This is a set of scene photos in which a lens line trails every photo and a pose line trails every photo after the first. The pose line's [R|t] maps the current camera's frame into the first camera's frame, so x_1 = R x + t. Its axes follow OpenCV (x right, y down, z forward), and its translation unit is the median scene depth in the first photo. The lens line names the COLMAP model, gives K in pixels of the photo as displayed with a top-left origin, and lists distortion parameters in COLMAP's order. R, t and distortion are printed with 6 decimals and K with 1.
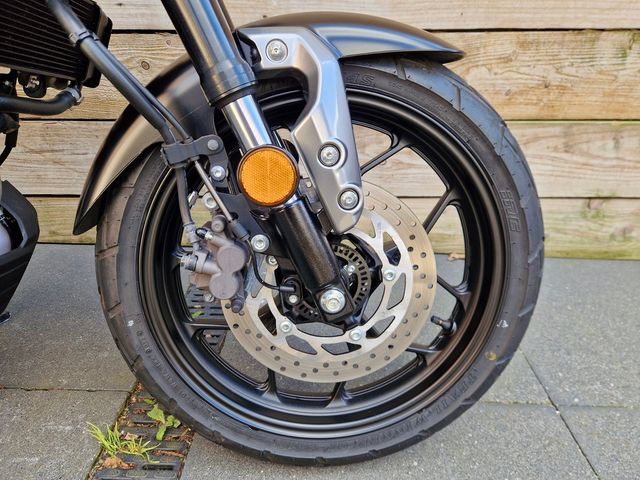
lens RADIAL K [[429.1, 0, 294.7], [0, 429.1, 239.6], [0, 0, 1]] dist [0.057279, -0.056334]
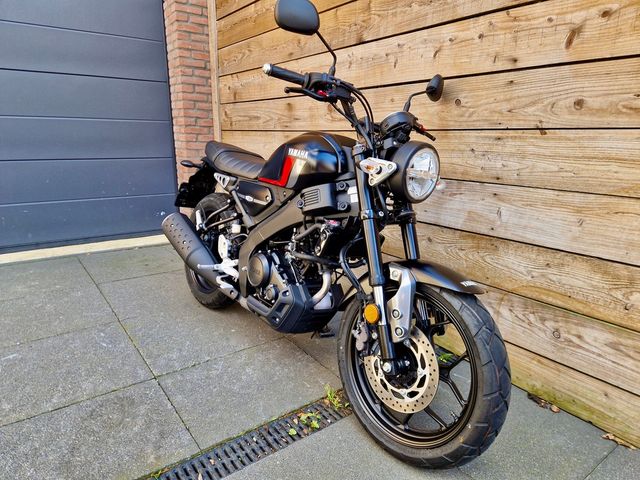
lens RADIAL K [[423.4, 0, 313.9], [0, 423.4, 242.4], [0, 0, 1]] dist [0.070461, -0.062738]
pose [[0.604862, 0.198992, -0.771067, 1.380078], [-0.353790, 0.934619, -0.036330, -0.260837], [0.713425, 0.294770, 0.635717, -0.987500]]
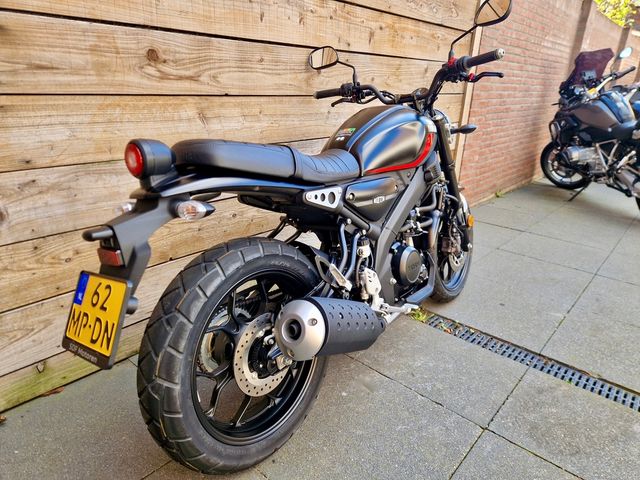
lens RADIAL K [[426.3, 0, 322.4], [0, 426.3, 242.7], [0, 0, 1]] dist [0.071465, -0.059563]
pose [[0.637819, -0.254382, 0.726964, -3.344306], [0.306413, 0.949777, 0.063511, -0.524194], [-0.706610, 0.182243, 0.683733, -0.819207]]
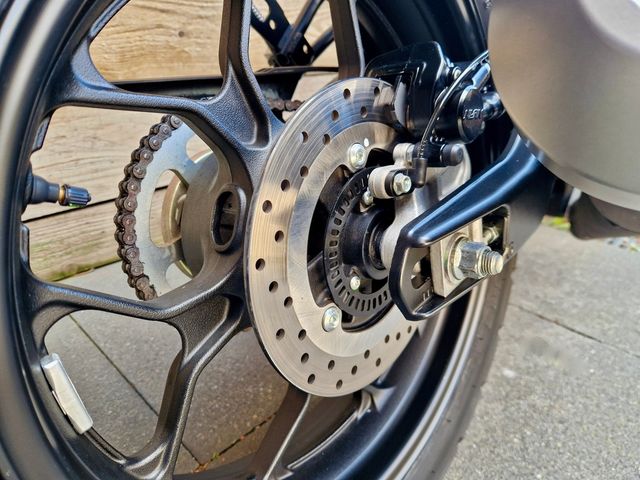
lens RADIAL K [[434.6, 0, 320.0], [0, 434.6, 240.0], [0, 0, 1]] dist [0.052132, -0.054582]
pose [[0.676570, -0.310125, 0.667889, -2.596391], [0.302246, 0.944023, 0.132170, -0.080040], [-0.671491, 0.112445, 0.732431, 0.464498]]
